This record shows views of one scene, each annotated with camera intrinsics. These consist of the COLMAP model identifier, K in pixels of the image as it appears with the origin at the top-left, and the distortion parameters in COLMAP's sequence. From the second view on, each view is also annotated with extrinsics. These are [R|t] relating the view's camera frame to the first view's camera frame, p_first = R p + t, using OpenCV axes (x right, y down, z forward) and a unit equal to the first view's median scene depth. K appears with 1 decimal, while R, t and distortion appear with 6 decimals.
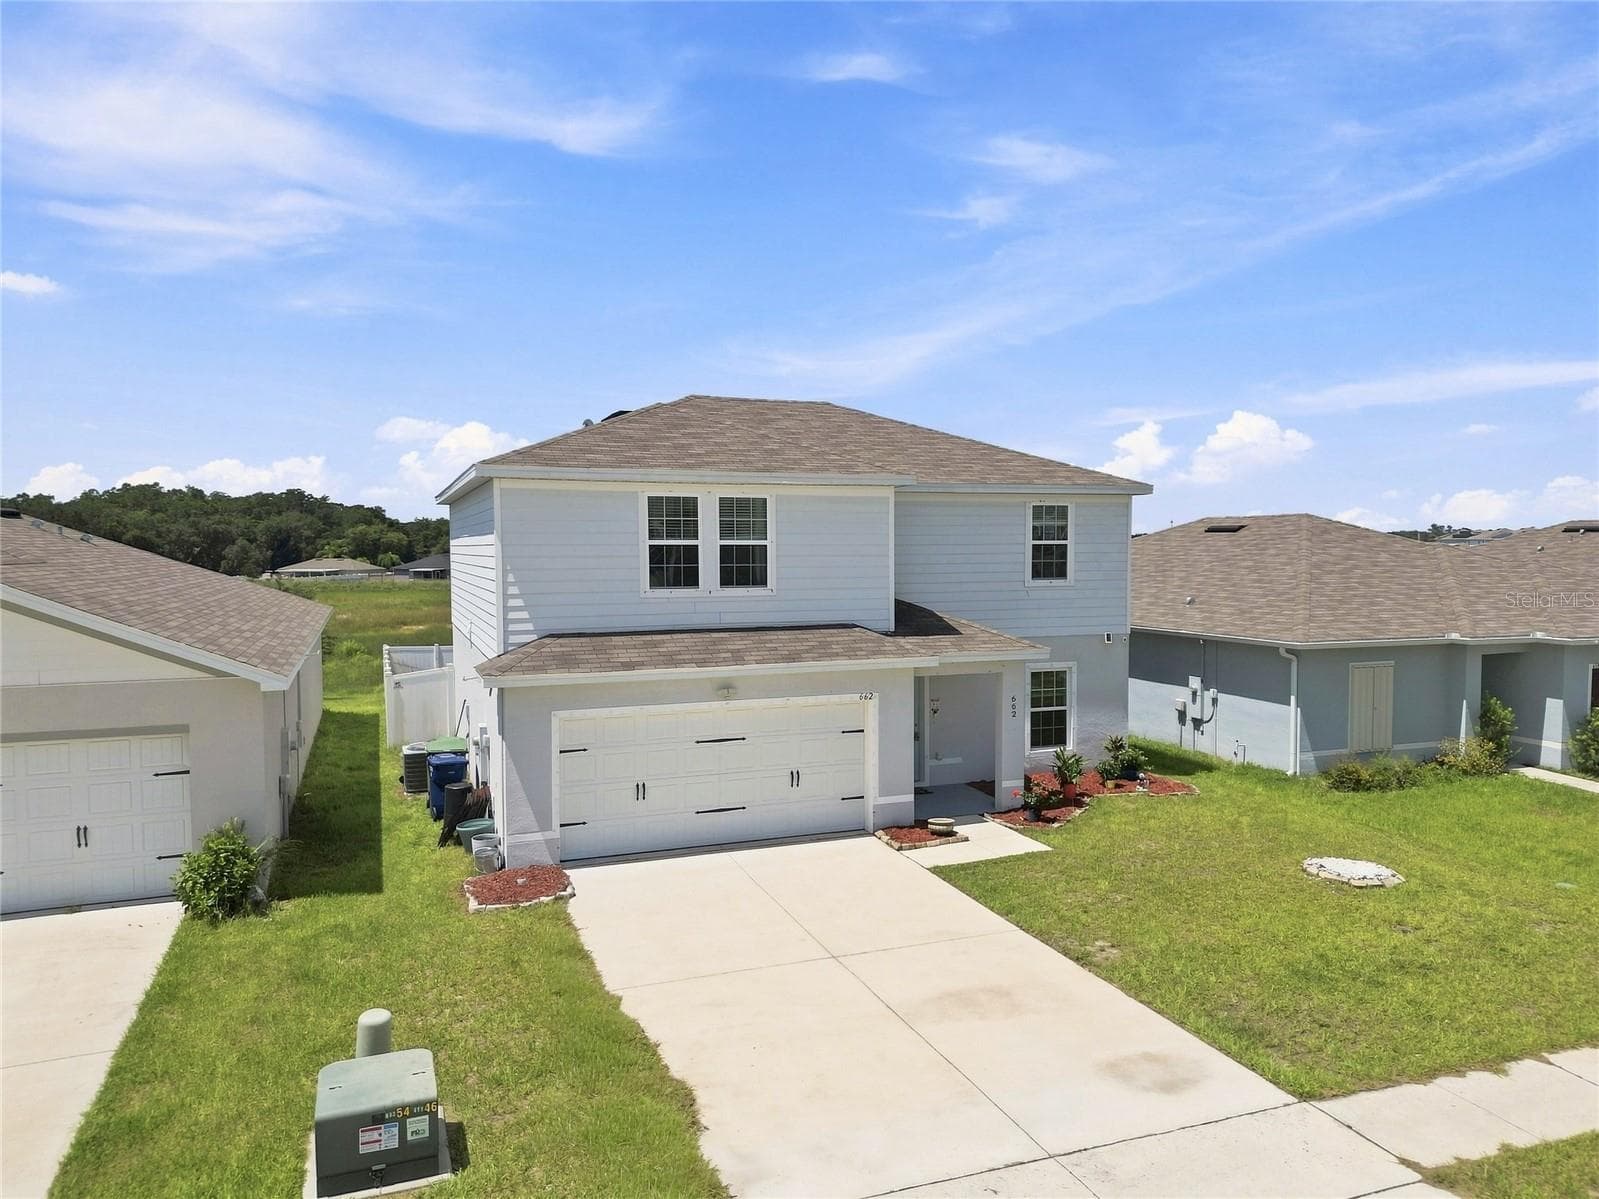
lens RADIAL K [[1124.5, 0, 799.5], [0, 1124.5, 599.5], [0, 0, 1]] dist [0.076987, -0.076131]
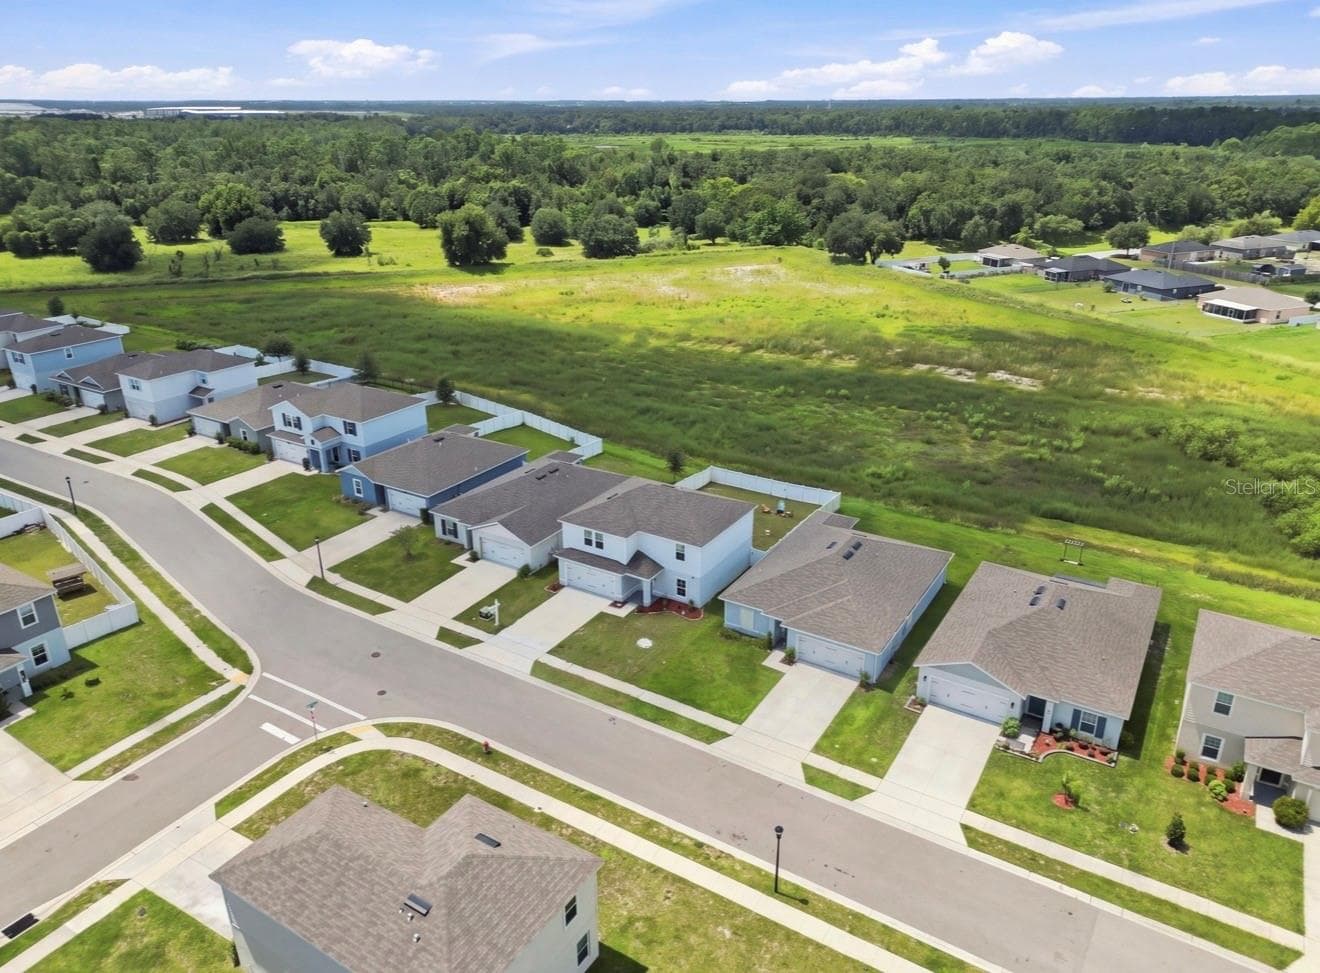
lens RADIAL K [[944.2, 0, 660.0], [0, 944.2, 486.5], [0, 0, 1]] dist [0.003057, 0.001195]
pose [[0.612089, 0.305487, -0.729400, 3.162023], [-0.038447, 0.932776, 0.358401, -1.823342], [0.789853, -0.191330, 0.582687, -1.239903]]
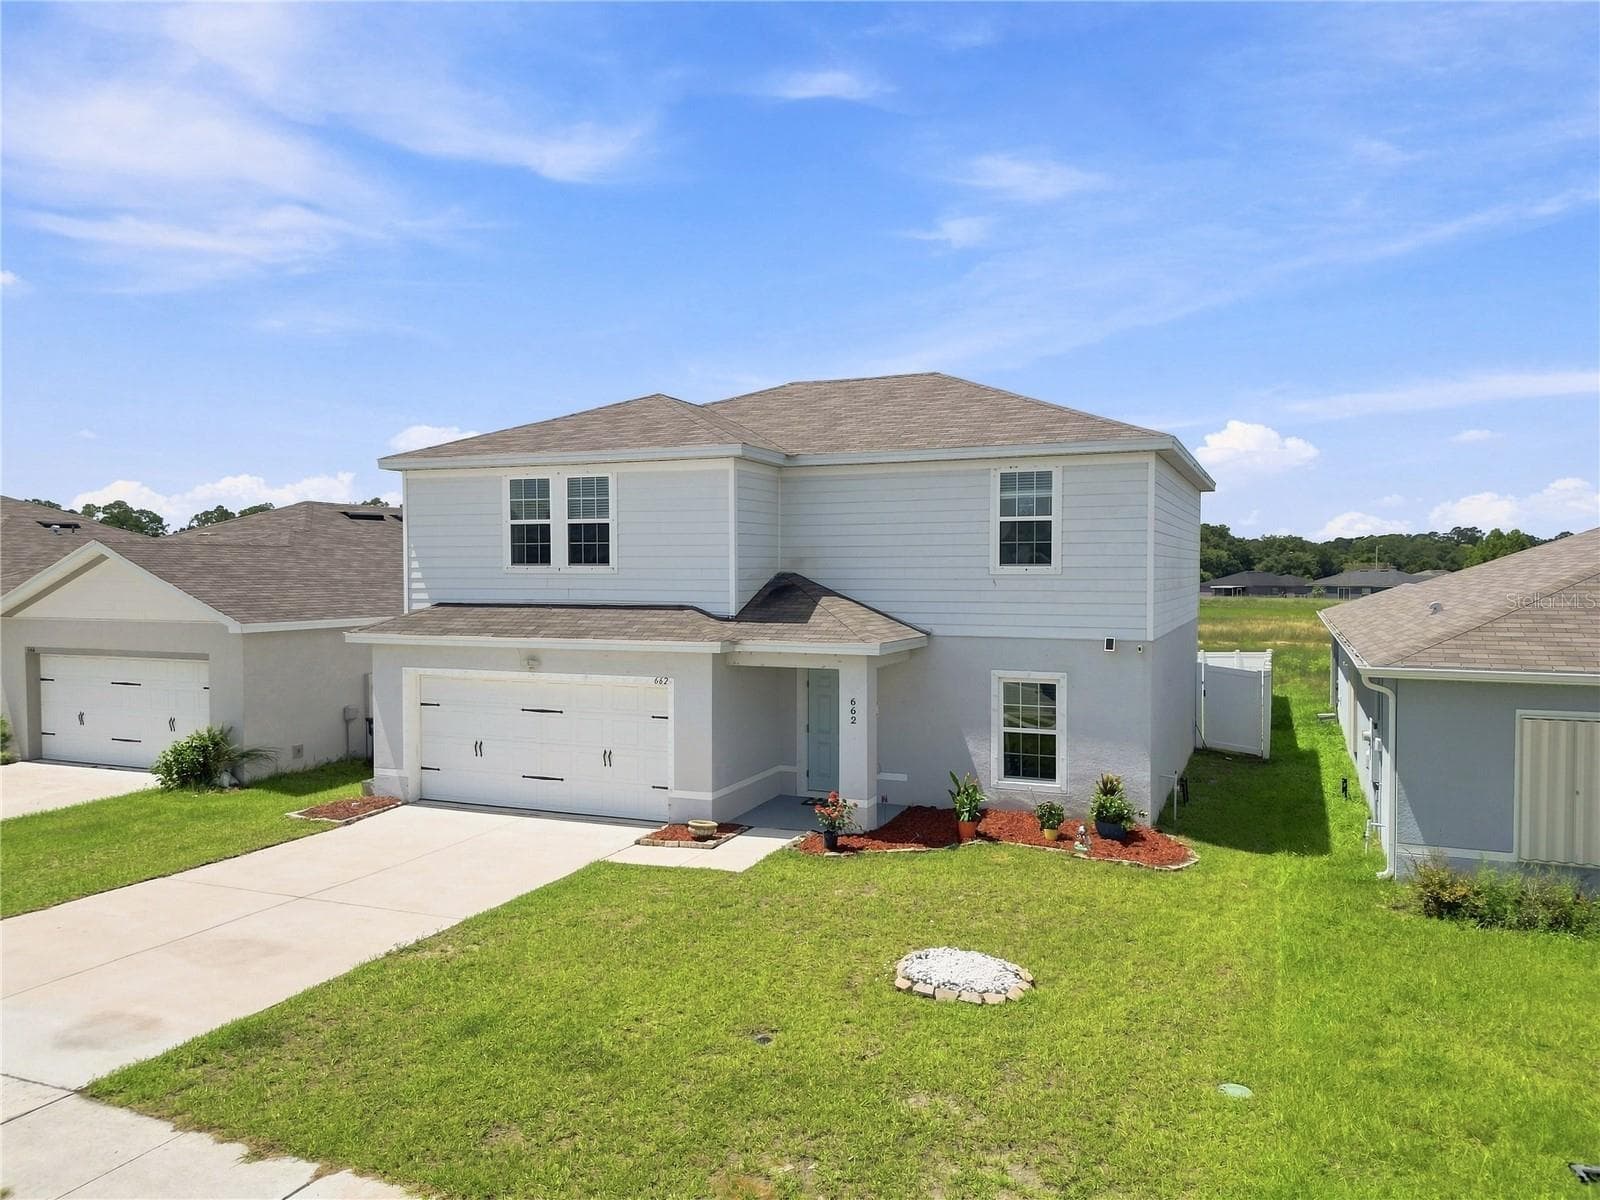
lens RADIAL K [[1125.2, 0, 800.0], [0, 1125.2, 600.0], [0, 0, 1]] dist [0.076987, -0.076131]
pose [[0.722706, 0.022807, -0.690779, 0.787970], [-0.035060, 0.999378, -0.003685, 0.017655], [0.690266, 0.026882, 0.723057, 0.388703]]
